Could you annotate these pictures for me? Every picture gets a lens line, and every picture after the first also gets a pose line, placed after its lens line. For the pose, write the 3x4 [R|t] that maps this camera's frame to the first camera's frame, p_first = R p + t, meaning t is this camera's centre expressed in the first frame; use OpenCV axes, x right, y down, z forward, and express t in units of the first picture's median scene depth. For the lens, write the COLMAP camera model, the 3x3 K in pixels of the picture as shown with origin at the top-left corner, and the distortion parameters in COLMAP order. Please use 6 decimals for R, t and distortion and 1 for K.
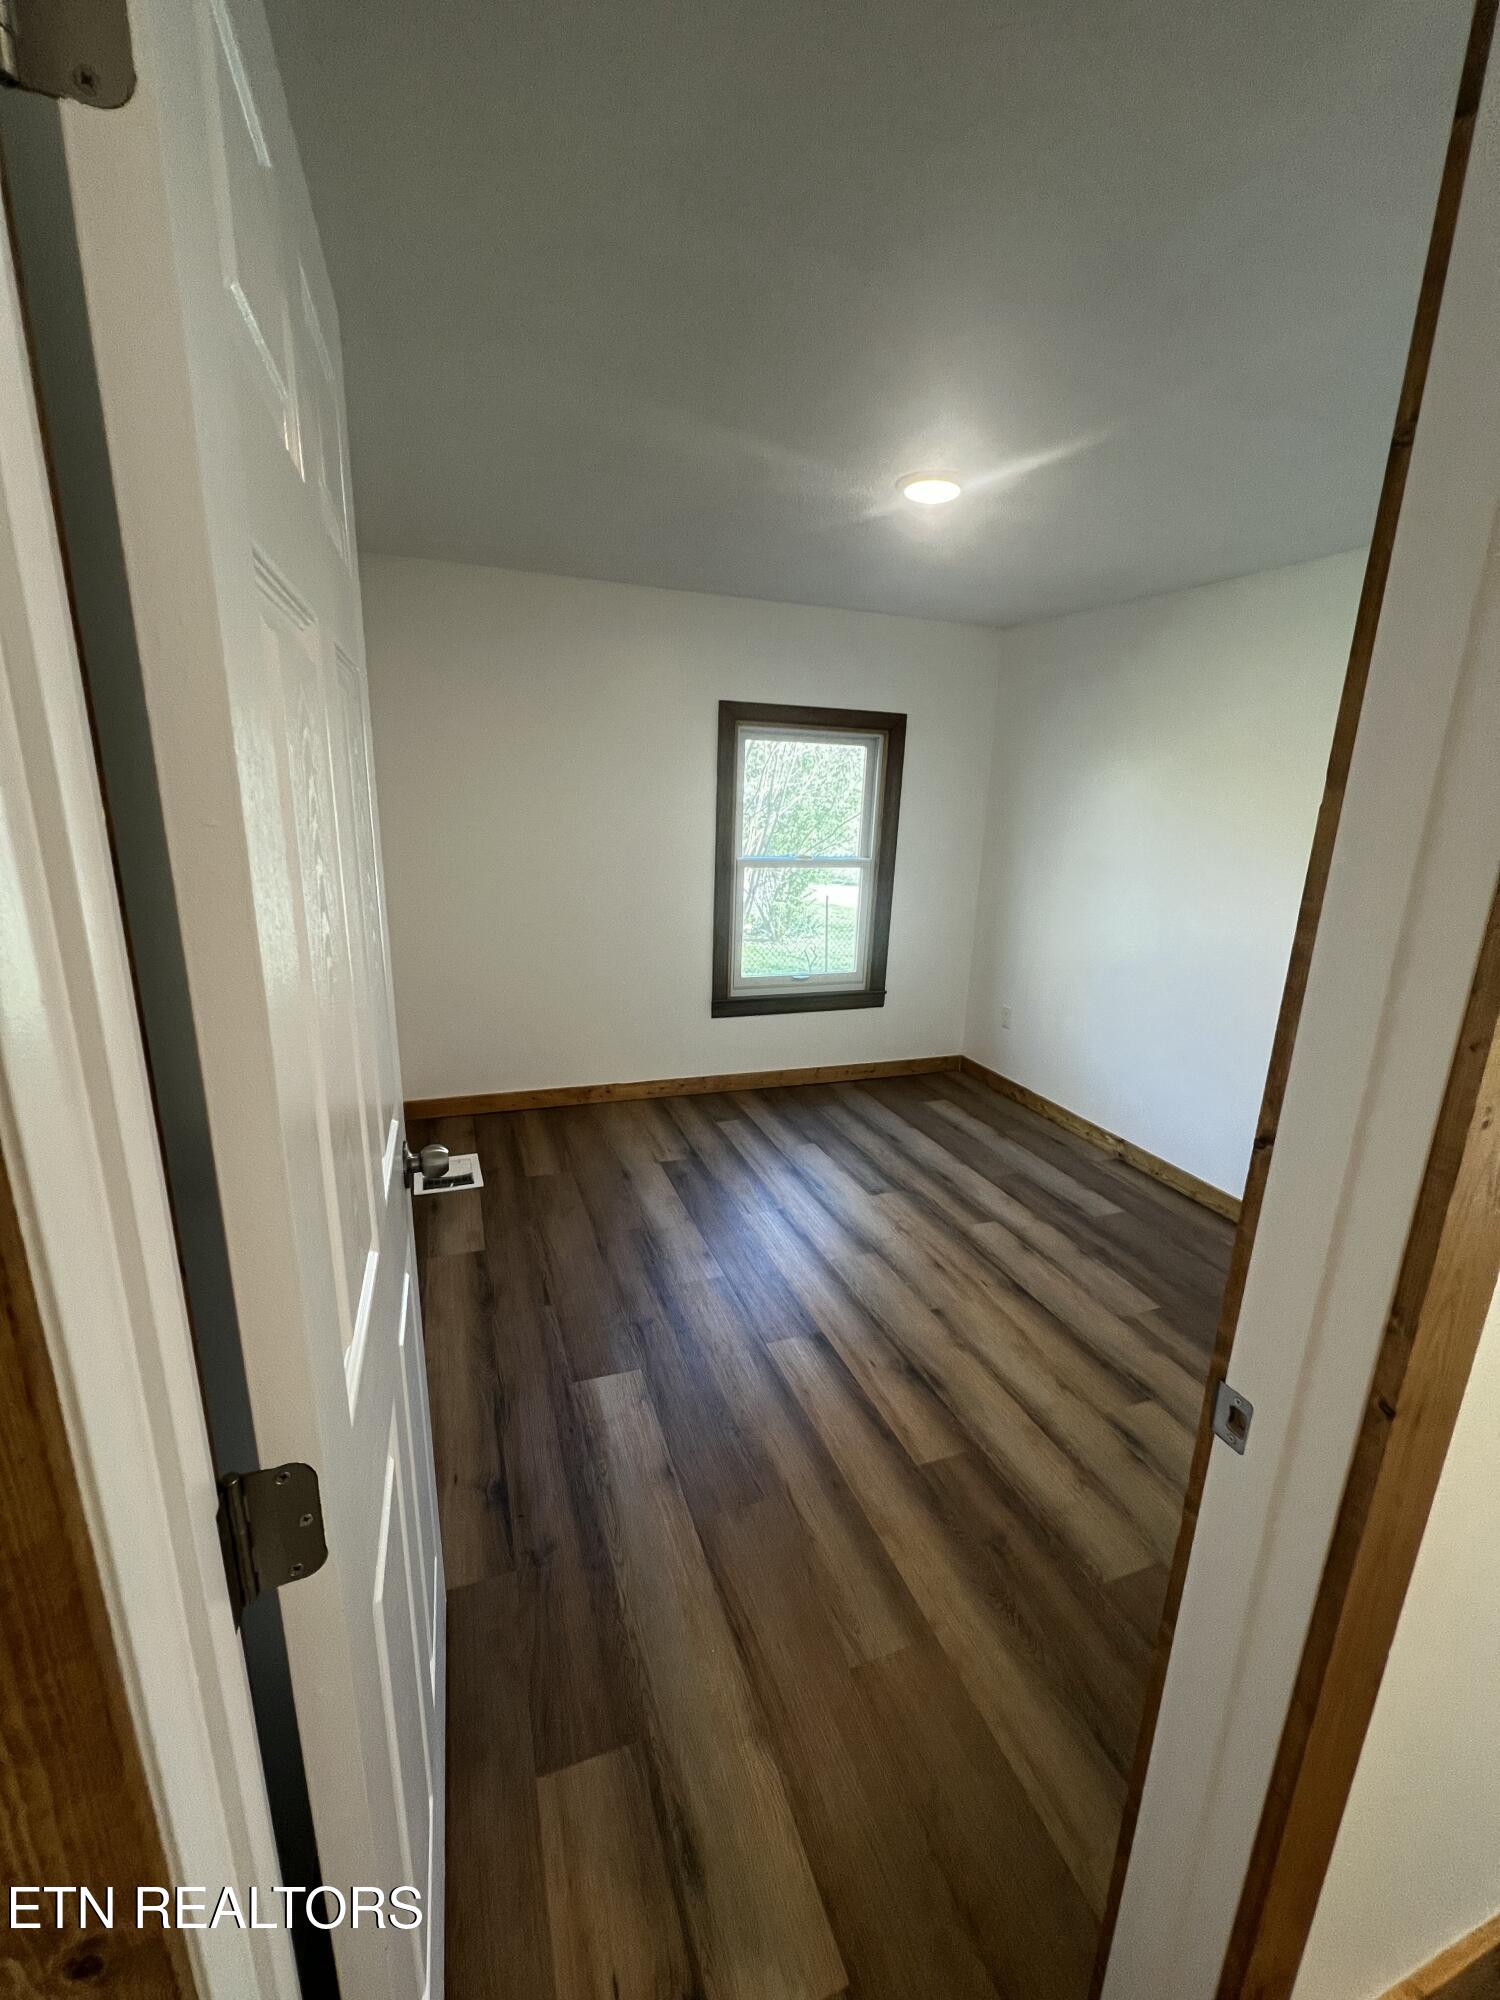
lens RADIAL K [[799.9, 0, 750.5], [0, 799.9, 1002.6], [0, 0, 1]] dist [-0.001538, 0.000236]
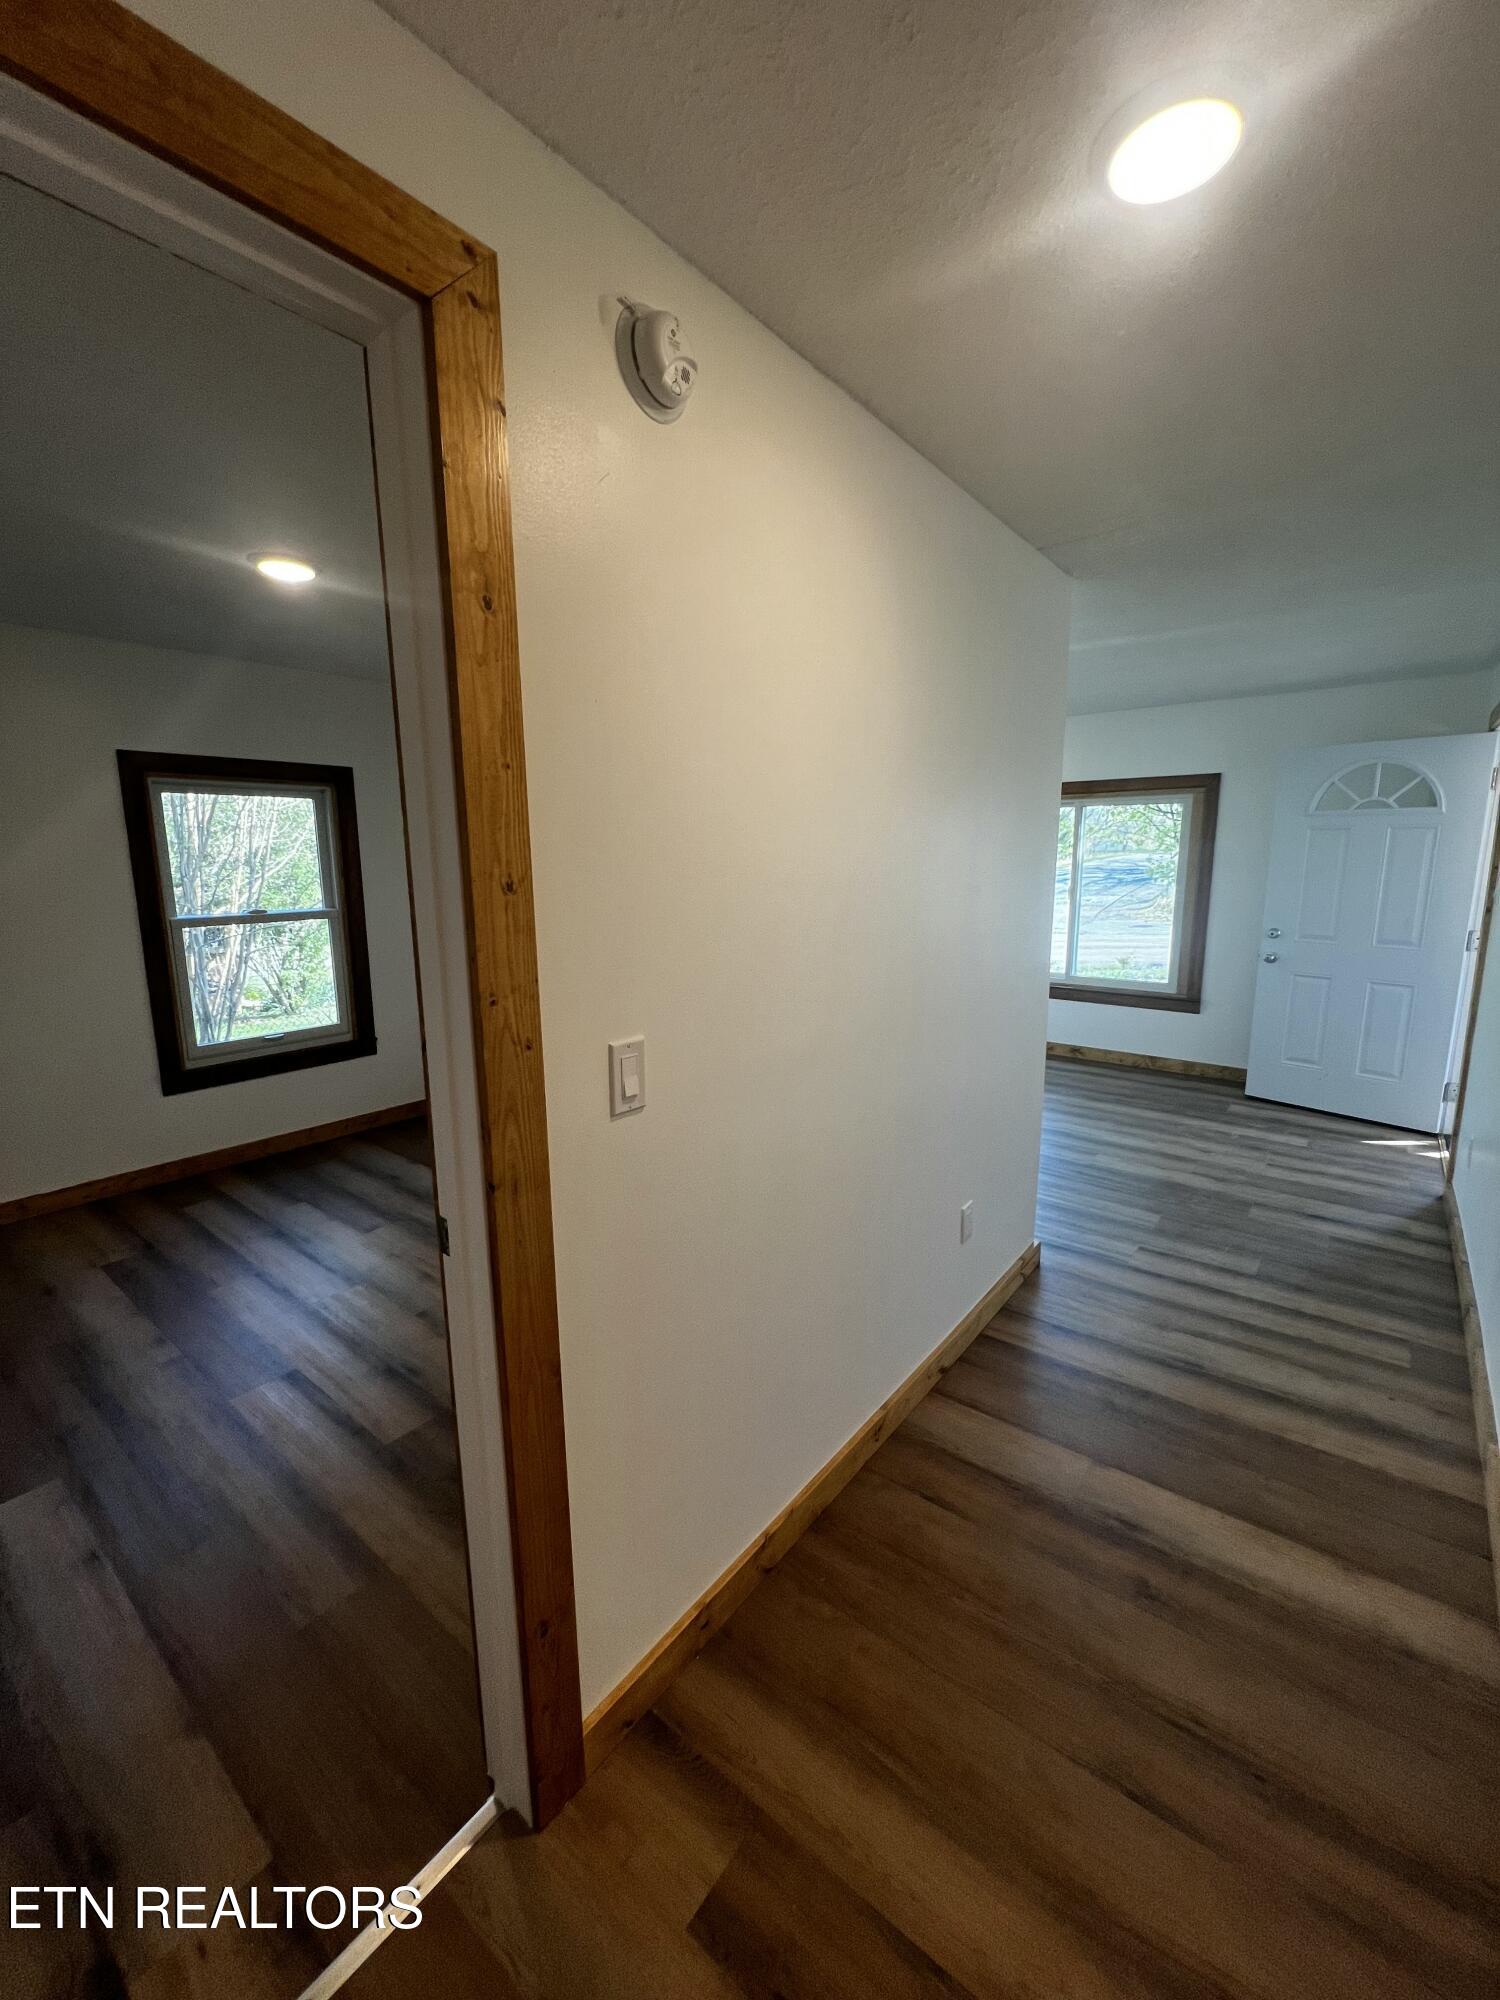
lens RADIAL K [[799.9, 0, 751.8], [0, 799.9, 994.0], [0, 0, 1]] dist [-0.001538, 0.000236]
pose [[0.850197, -0.125534, 0.511278, 0.075455], [0.162129, 0.986389, -0.027414, 0.041582], [-0.500878, 0.106201, 0.858978, -0.123873]]
